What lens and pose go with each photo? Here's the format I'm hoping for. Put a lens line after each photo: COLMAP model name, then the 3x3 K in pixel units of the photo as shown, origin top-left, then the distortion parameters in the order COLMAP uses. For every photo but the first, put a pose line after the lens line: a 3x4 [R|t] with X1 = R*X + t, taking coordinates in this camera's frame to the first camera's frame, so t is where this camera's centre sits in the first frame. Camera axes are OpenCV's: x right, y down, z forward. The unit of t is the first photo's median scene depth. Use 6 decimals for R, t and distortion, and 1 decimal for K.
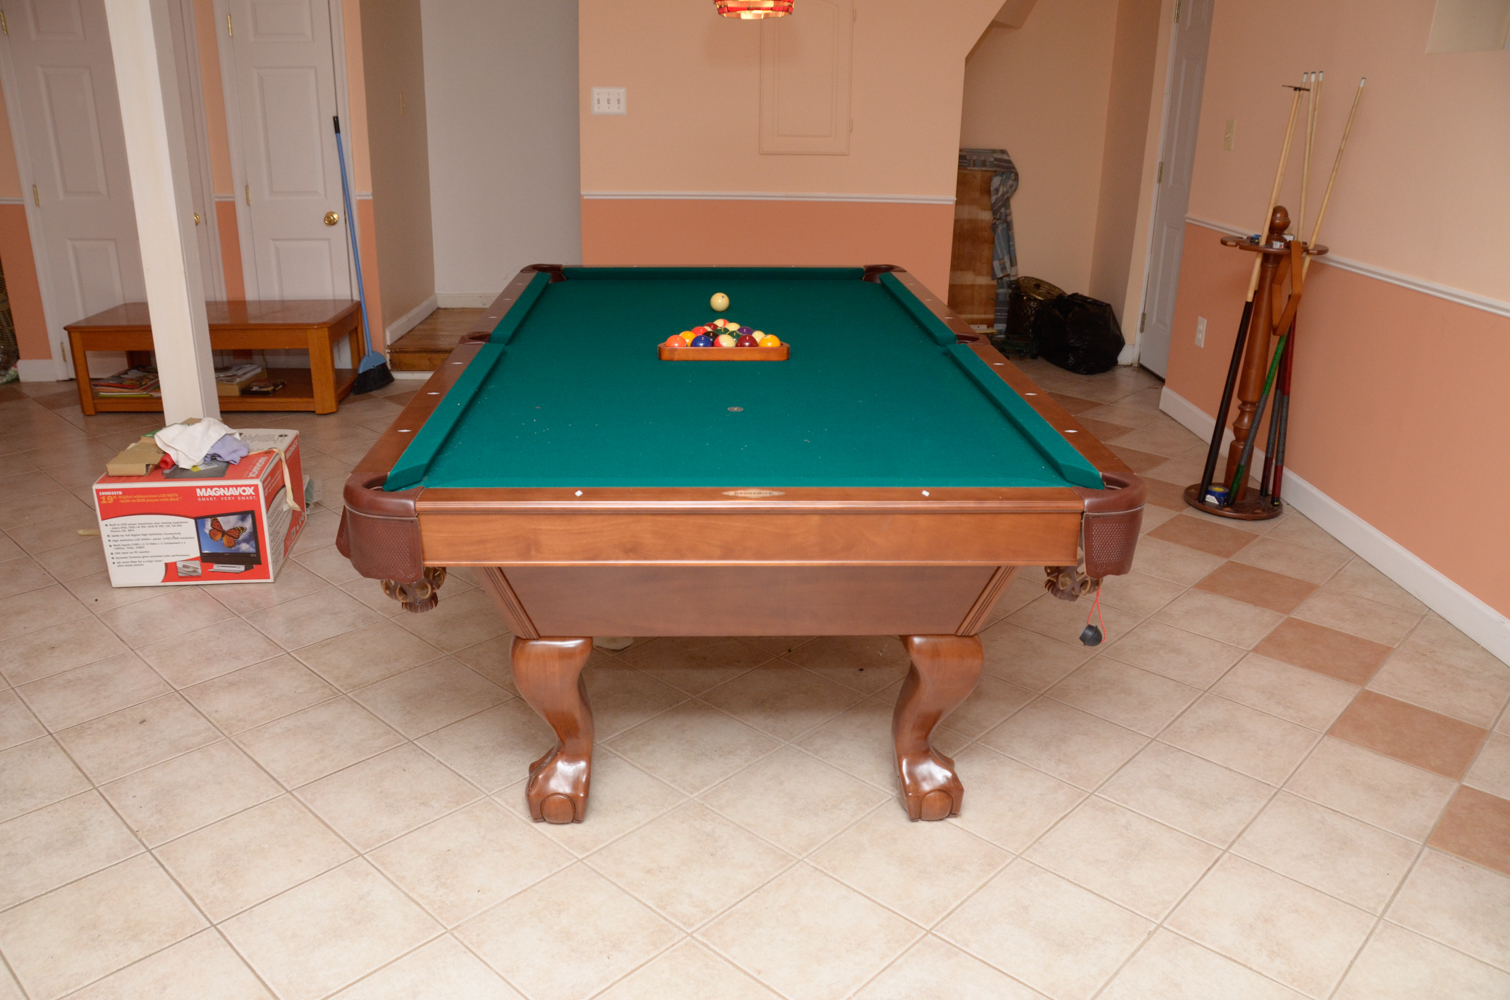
lens RADIAL K [[1177.8, 0, 734.6], [0, 1177.8, 508.5], [0, 0, 1]] dist [-0.164782, 0.121916]
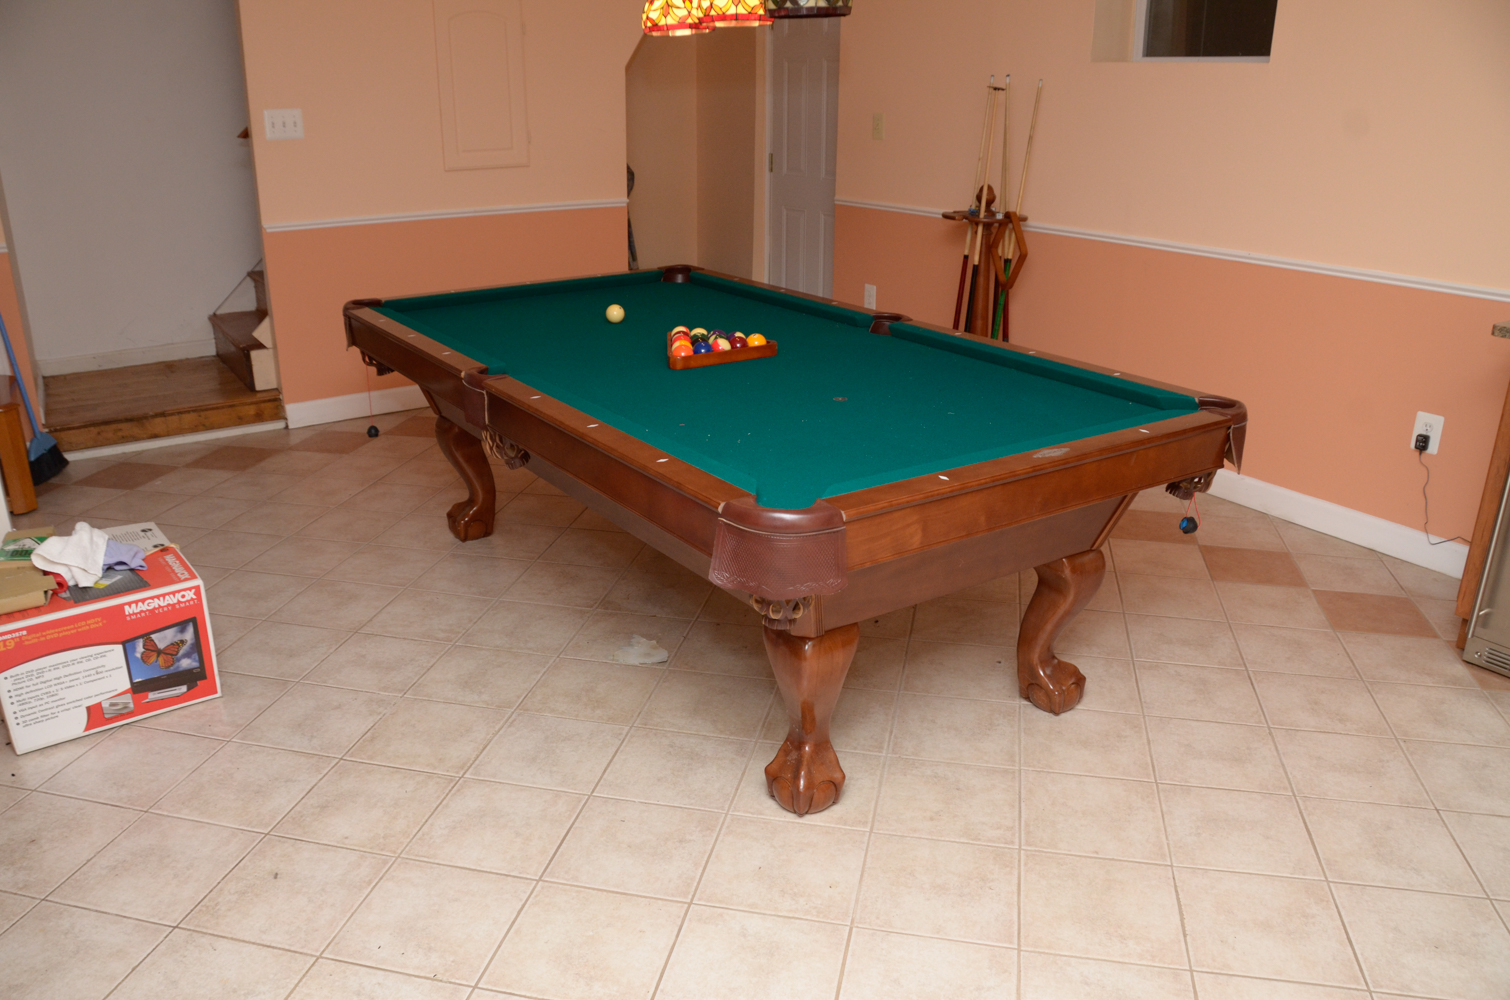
lens RADIAL K [[1177.8, 0, 734.6], [0, 1177.8, 508.5], [0, 0, 1]] dist [-0.164782, 0.121916]
pose [[0.856324, -0.187686, 0.481127, -0.471052], [0.188882, 0.980900, 0.046469, -0.040798], [-0.480658, 0.051084, 0.875419, 0.075004]]
